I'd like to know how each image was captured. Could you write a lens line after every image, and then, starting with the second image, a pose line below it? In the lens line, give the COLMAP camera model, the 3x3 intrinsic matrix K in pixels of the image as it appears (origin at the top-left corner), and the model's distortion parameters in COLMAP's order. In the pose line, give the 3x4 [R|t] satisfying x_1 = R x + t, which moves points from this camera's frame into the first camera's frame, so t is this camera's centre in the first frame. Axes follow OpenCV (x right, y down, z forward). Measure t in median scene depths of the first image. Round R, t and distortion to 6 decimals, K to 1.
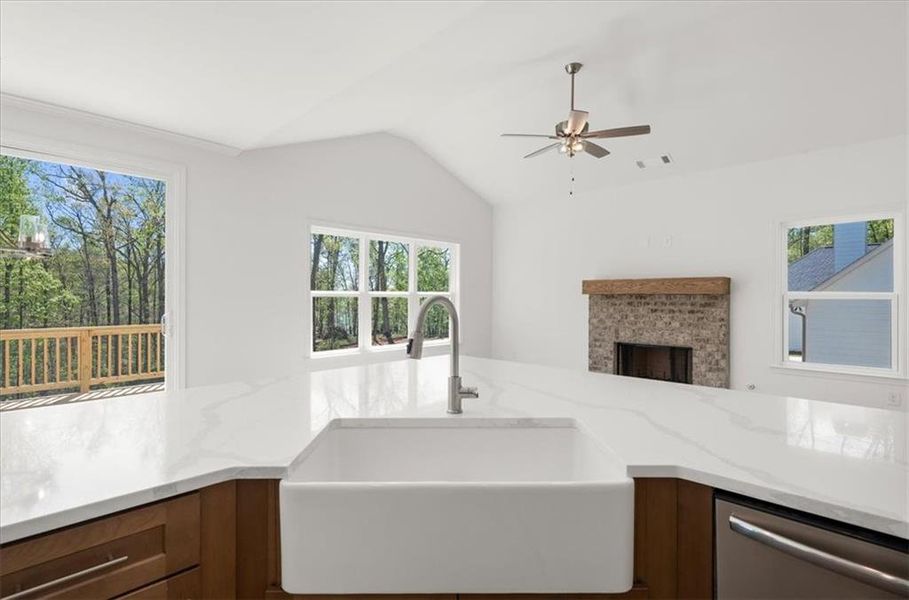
lens RADIAL K [[438.6, 0, 453.9], [0, 438.6, 299.0], [0, 0, 1]] dist [0.002714, 0.000494]
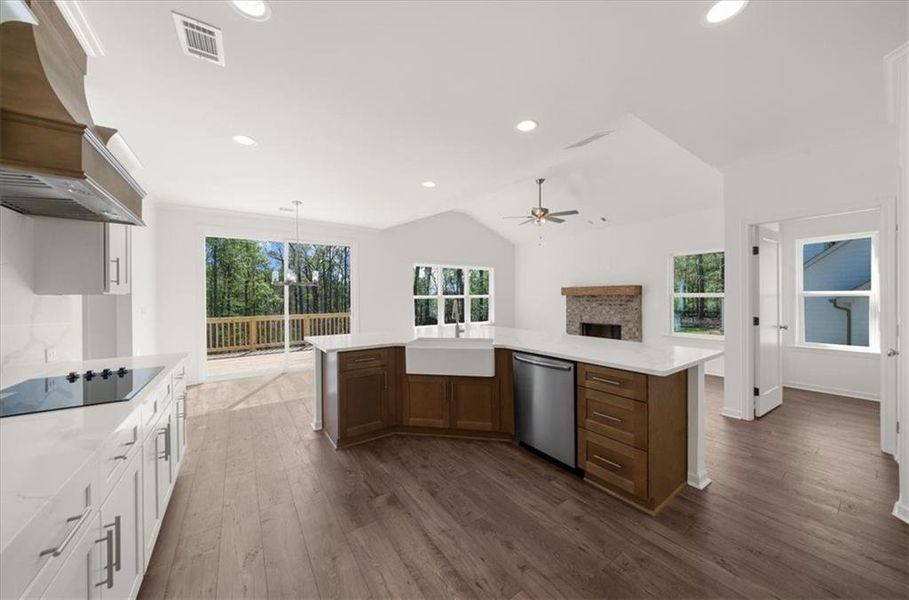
lens RADIAL K [[310.5, 0, 453.9], [0, 310.5, 298.4], [0, 0, 1]] dist [-0.000429, -0.000056]
pose [[0.982198, -0.009992, -0.187581, 0.104026], [0.010443, 0.999944, 0.001416, -0.004831], [0.187557, -0.003350, 0.982248, -0.307908]]
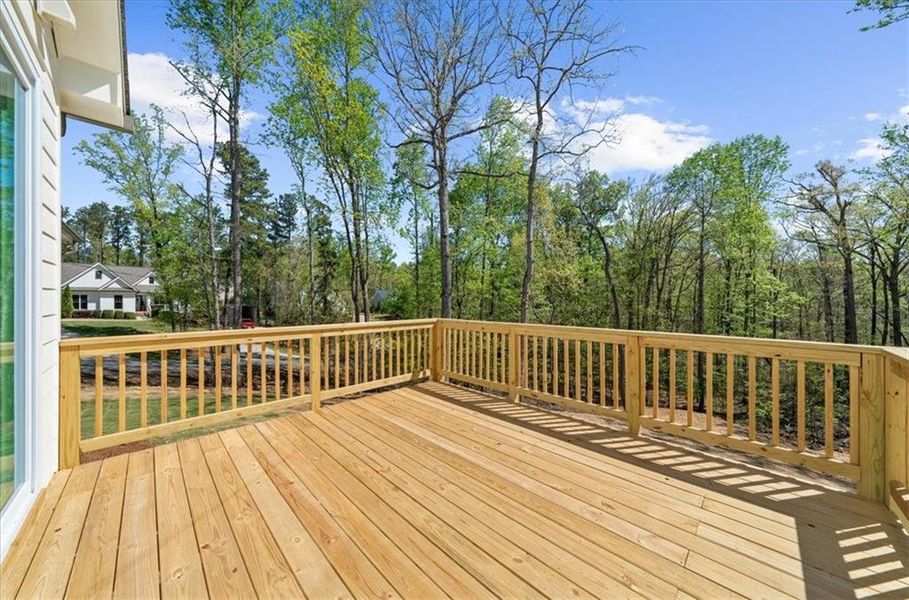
lens RADIAL K [[310.5, 0, 453.9], [0, 310.5, 298.4], [0, 0, 1]] dist [-0.000429, -0.000056]
pose [[-0.009518, 0.000409, -0.999955, -0.399926], [-0.006429, 0.999979, 0.000470, 0.019412], [0.999934, 0.006433, -0.009515, 0.811040]]
